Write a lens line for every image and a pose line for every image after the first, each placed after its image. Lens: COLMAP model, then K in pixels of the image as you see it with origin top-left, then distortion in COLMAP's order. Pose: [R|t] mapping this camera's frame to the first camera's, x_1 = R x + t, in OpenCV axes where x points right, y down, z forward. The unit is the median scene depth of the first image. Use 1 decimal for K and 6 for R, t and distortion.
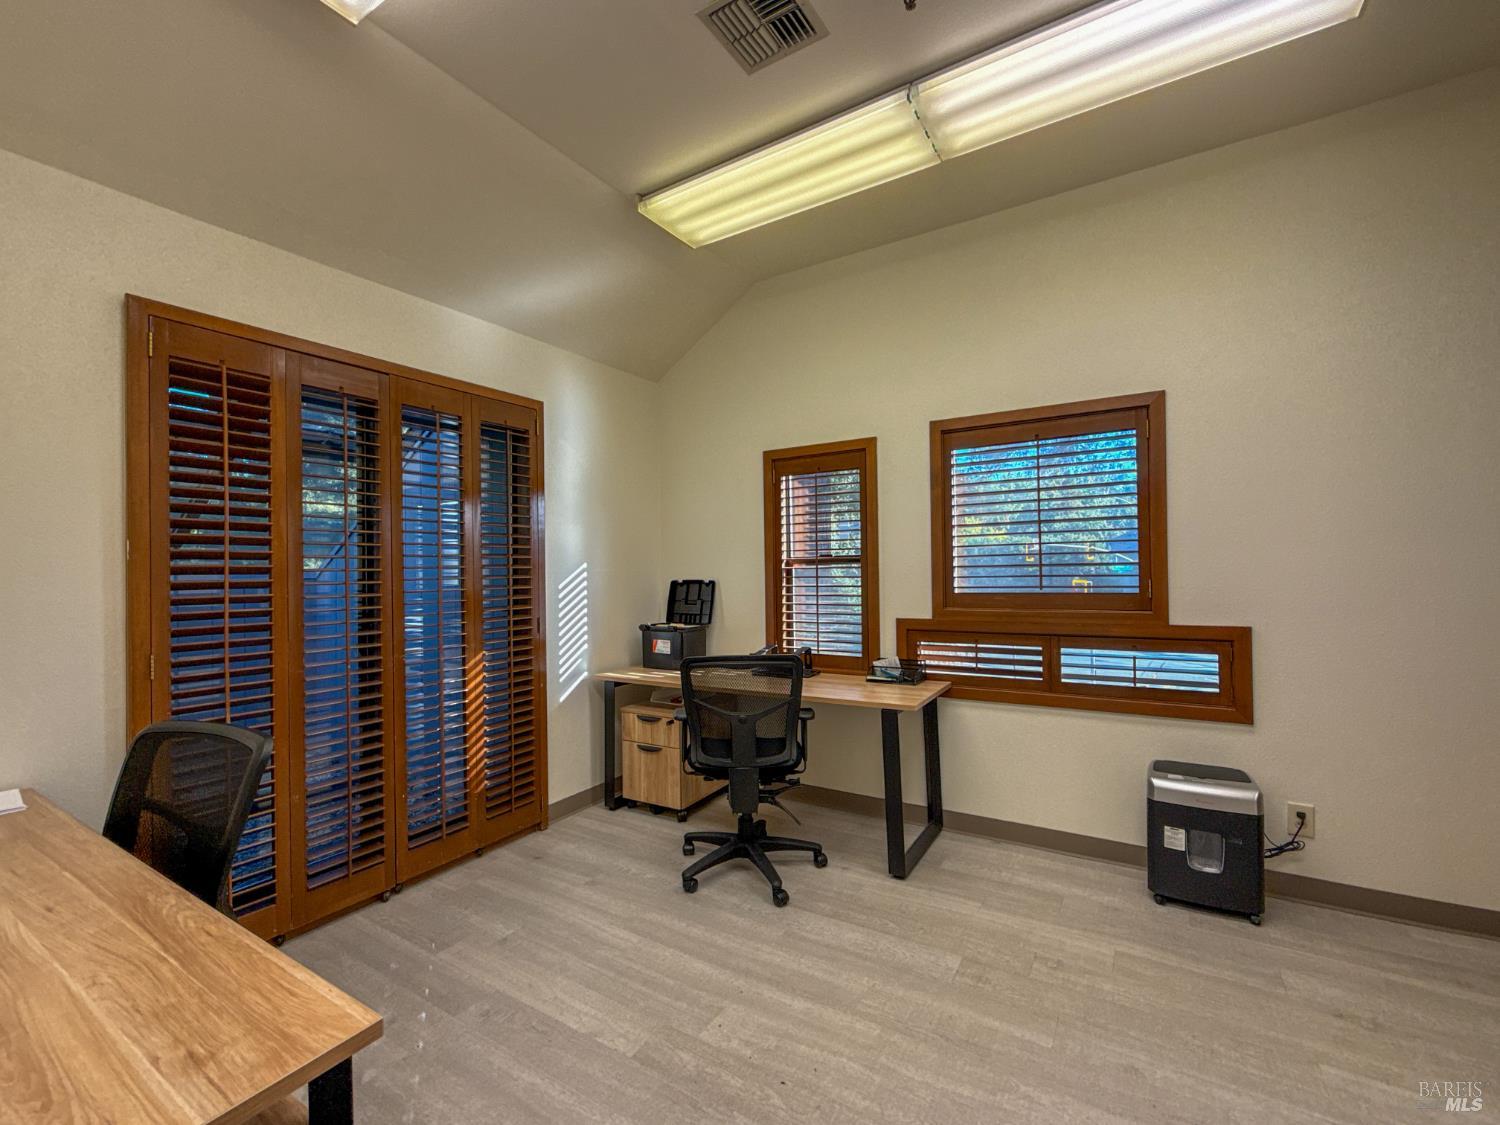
lens RADIAL K [[654.9, 0, 758.7], [0, 654.9, 563.6], [0, 0, 1]] dist [-0.000960, -0.000069]
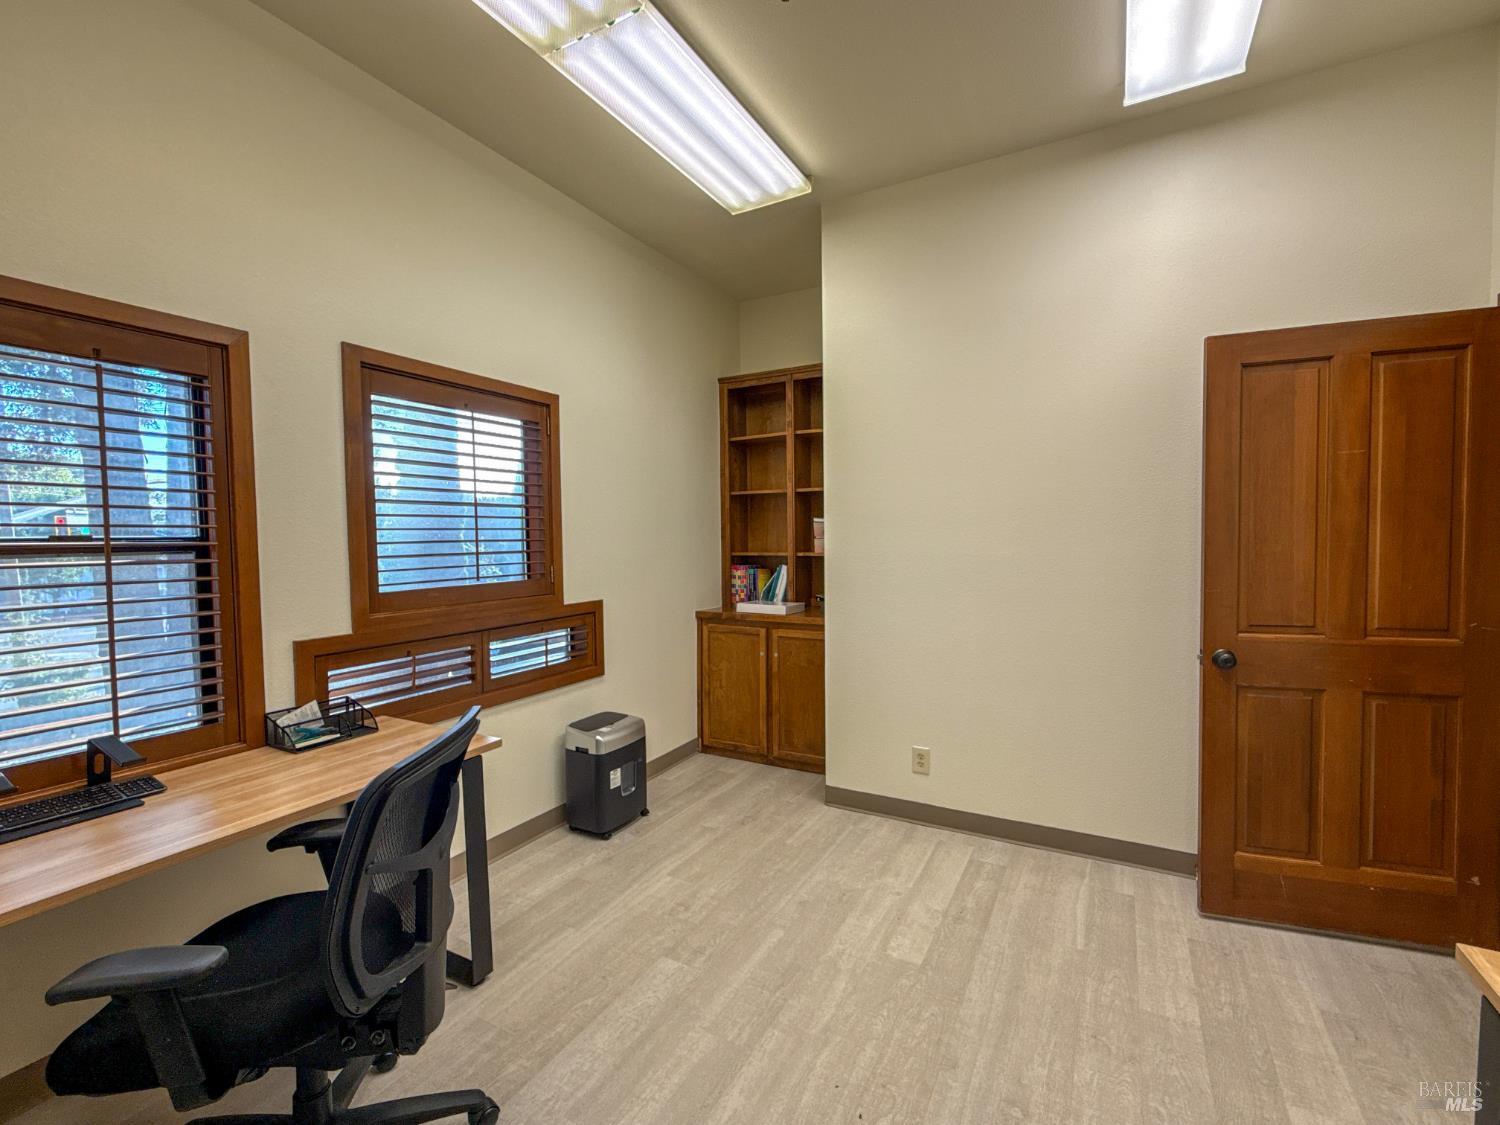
lens RADIAL K [[654.9, 0, 758.7], [0, 654.9, 563.6], [0, 0, 1]] dist [-0.000960, -0.000069]
pose [[-0.049350, -0.025194, 0.998464, -0.561169], [0.003058, 0.999673, 0.025376, -0.005865], [-0.998777, 0.004306, -0.049257, 0.776459]]
